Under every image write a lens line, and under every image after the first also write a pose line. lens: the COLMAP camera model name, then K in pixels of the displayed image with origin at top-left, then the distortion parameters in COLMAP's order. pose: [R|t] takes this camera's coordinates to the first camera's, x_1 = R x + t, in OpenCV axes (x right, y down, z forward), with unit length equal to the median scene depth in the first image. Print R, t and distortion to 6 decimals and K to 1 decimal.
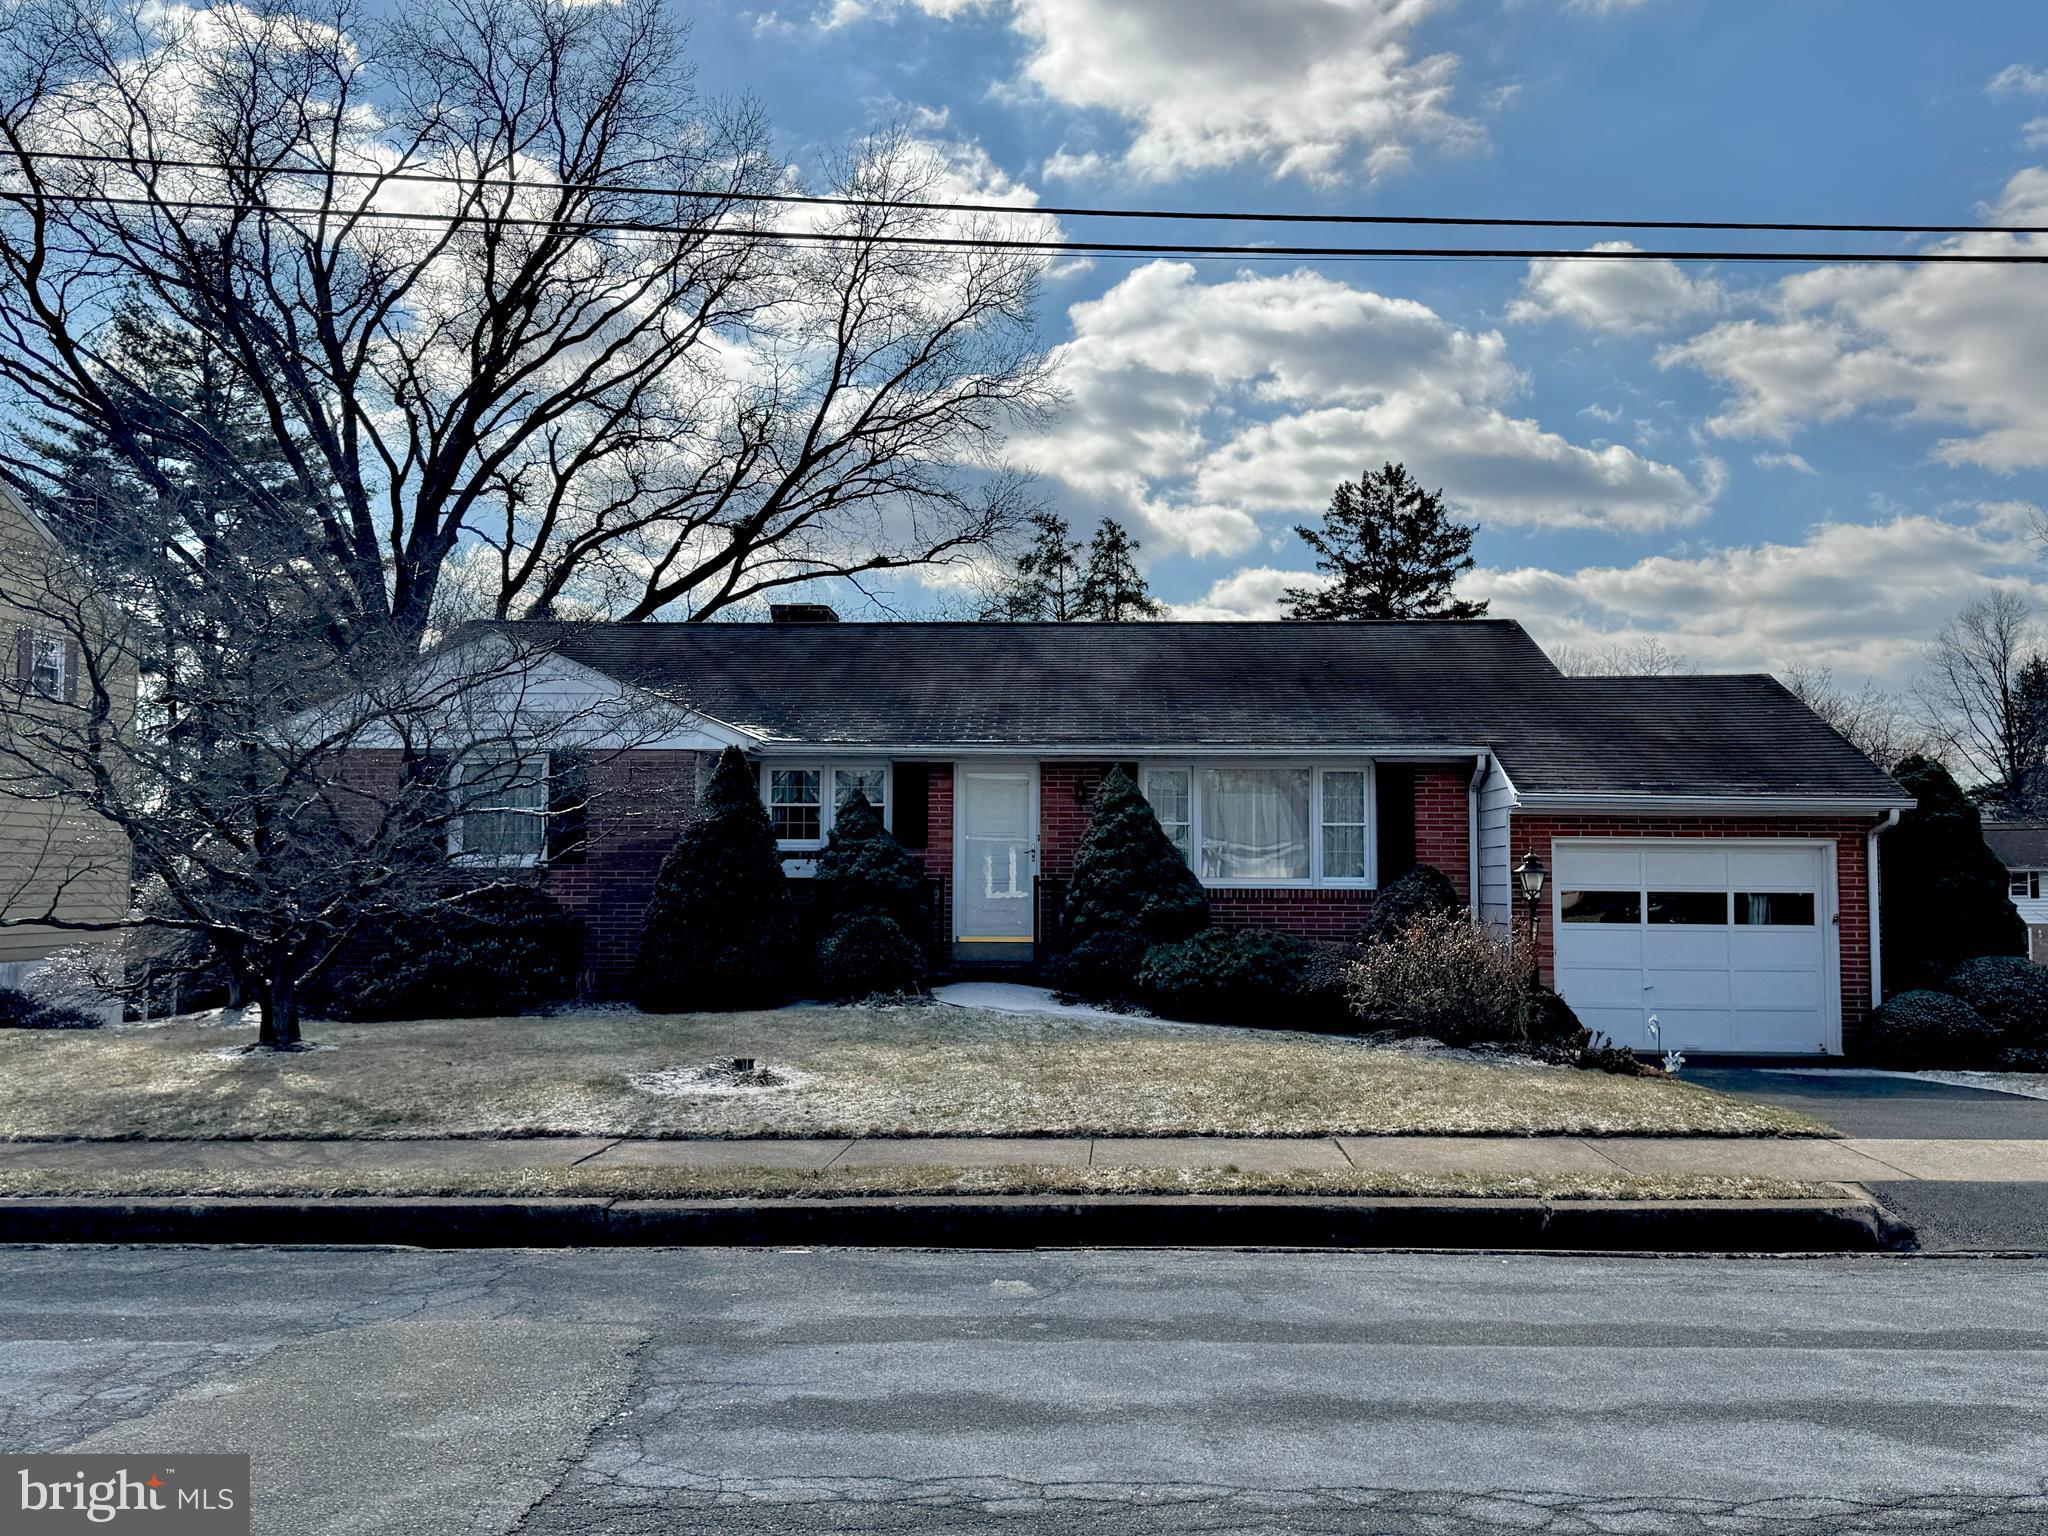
lens RADIAL K [[1906.2, 0, 1024.0], [0, 1906.2, 768.0], [0, 0, 1]] dist [0.091826, -0.164548]
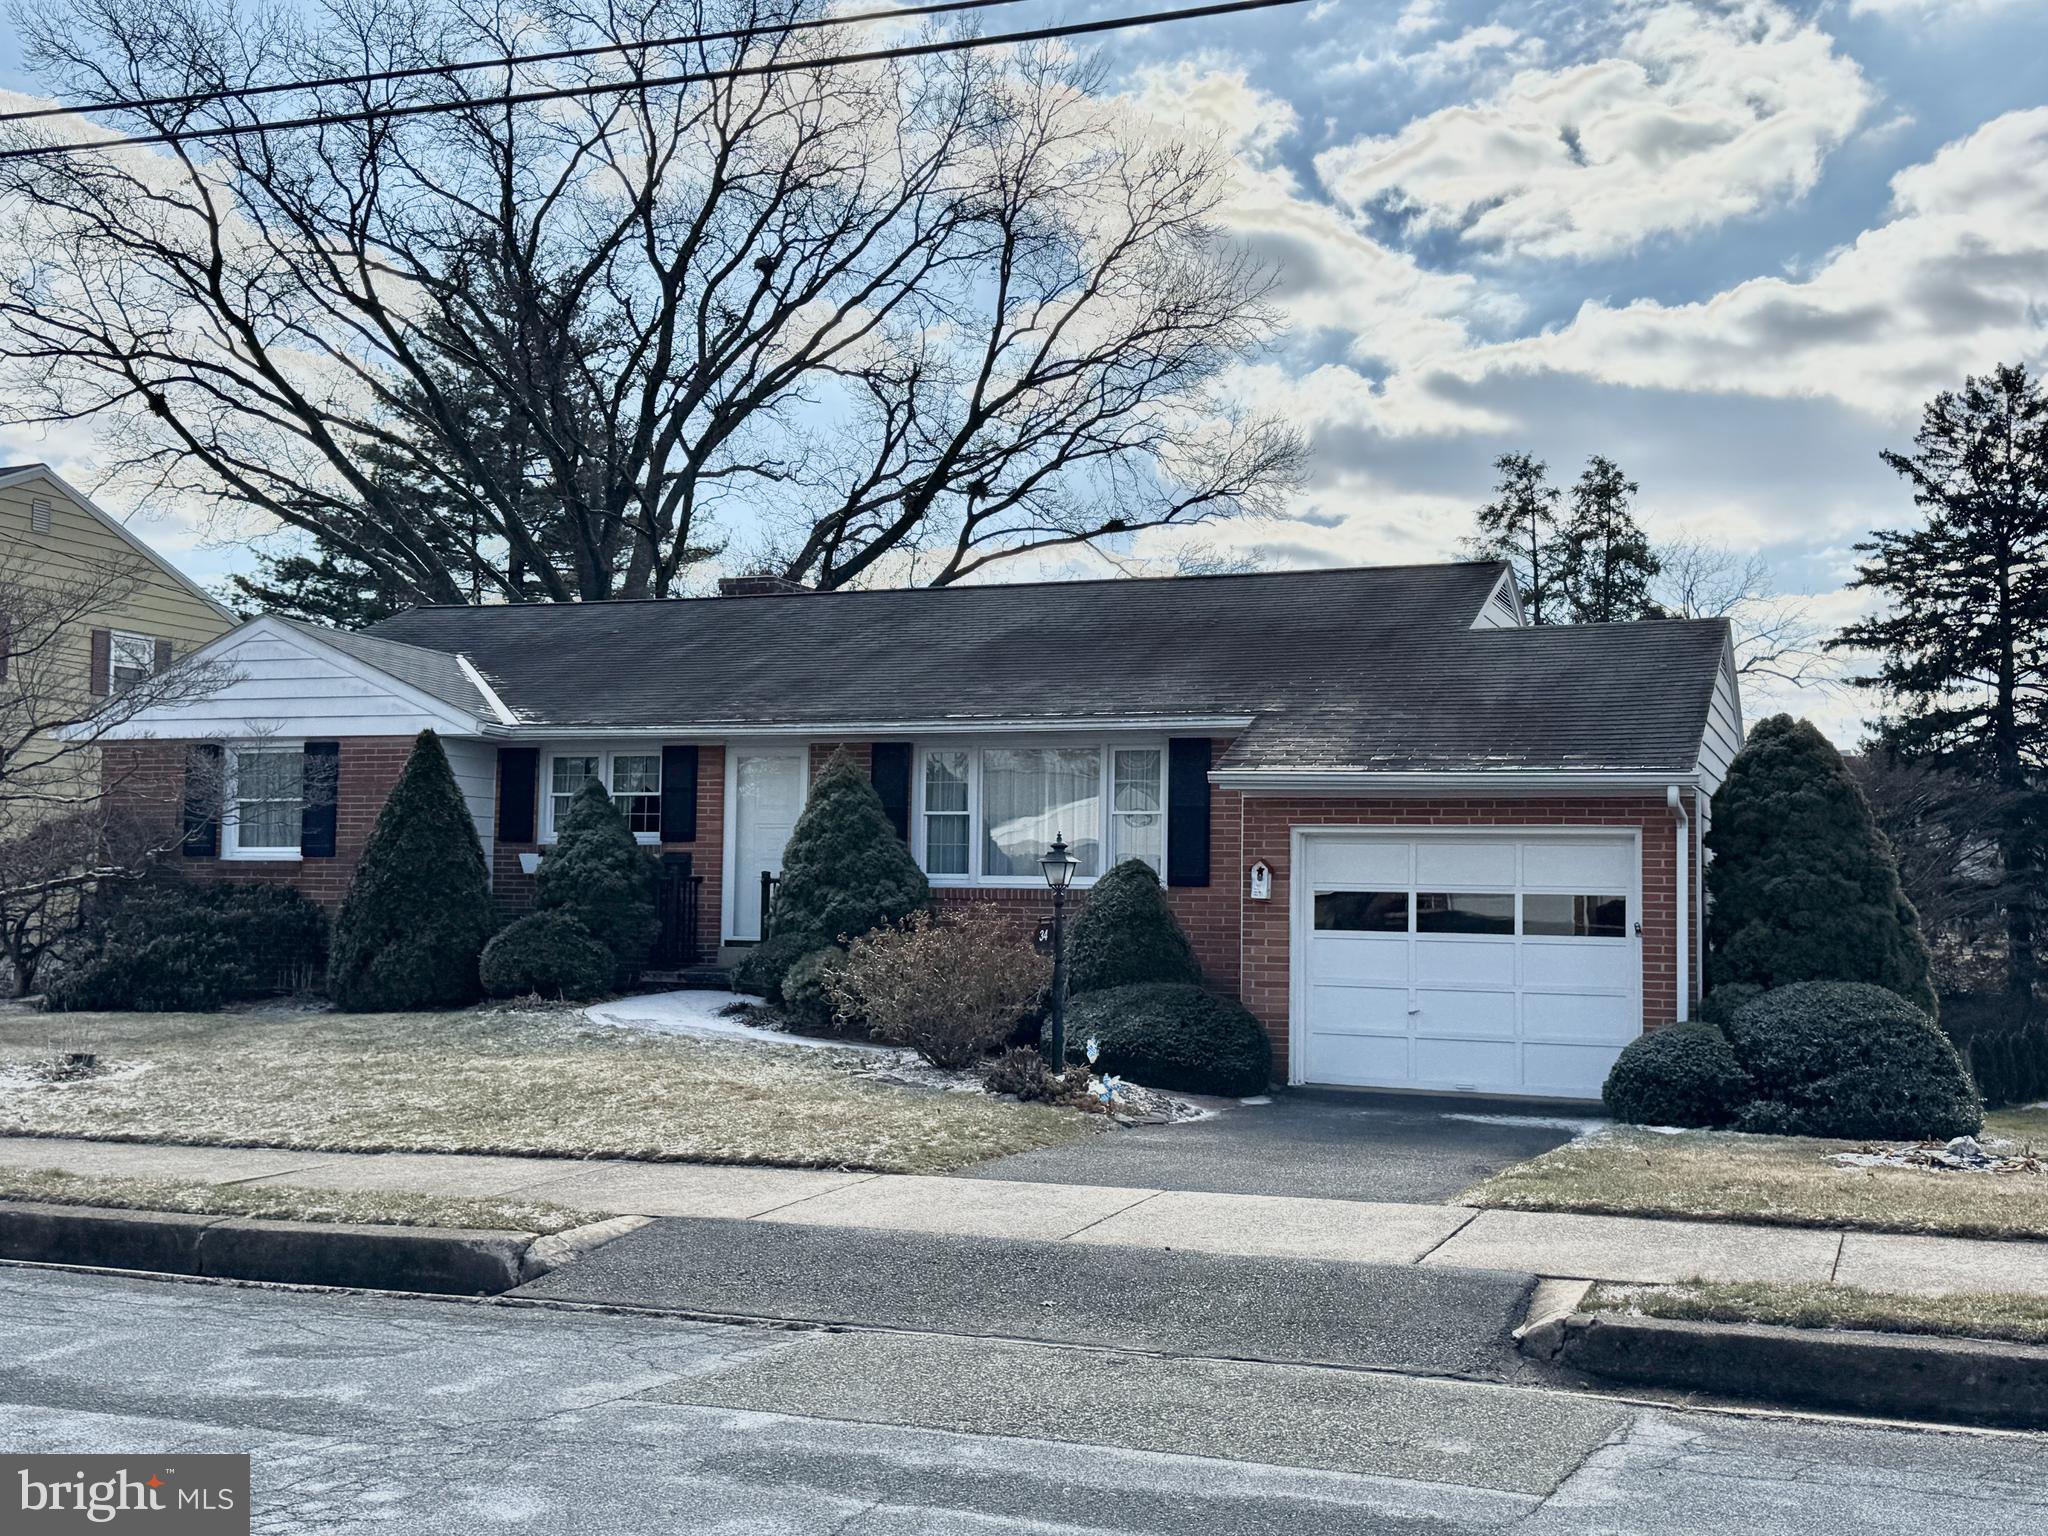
lens RADIAL K [[2175.1, 0, 1024.0], [0, 2175.1, 768.0], [0, 0, 1]] dist [0.174371, -0.439682]
pose [[0.944865, -0.011195, -0.327269, 0.247996], [0.010971, 0.999937, -0.002531, 0.006699], [0.327277, -0.001199, 0.944928, 0.042427]]
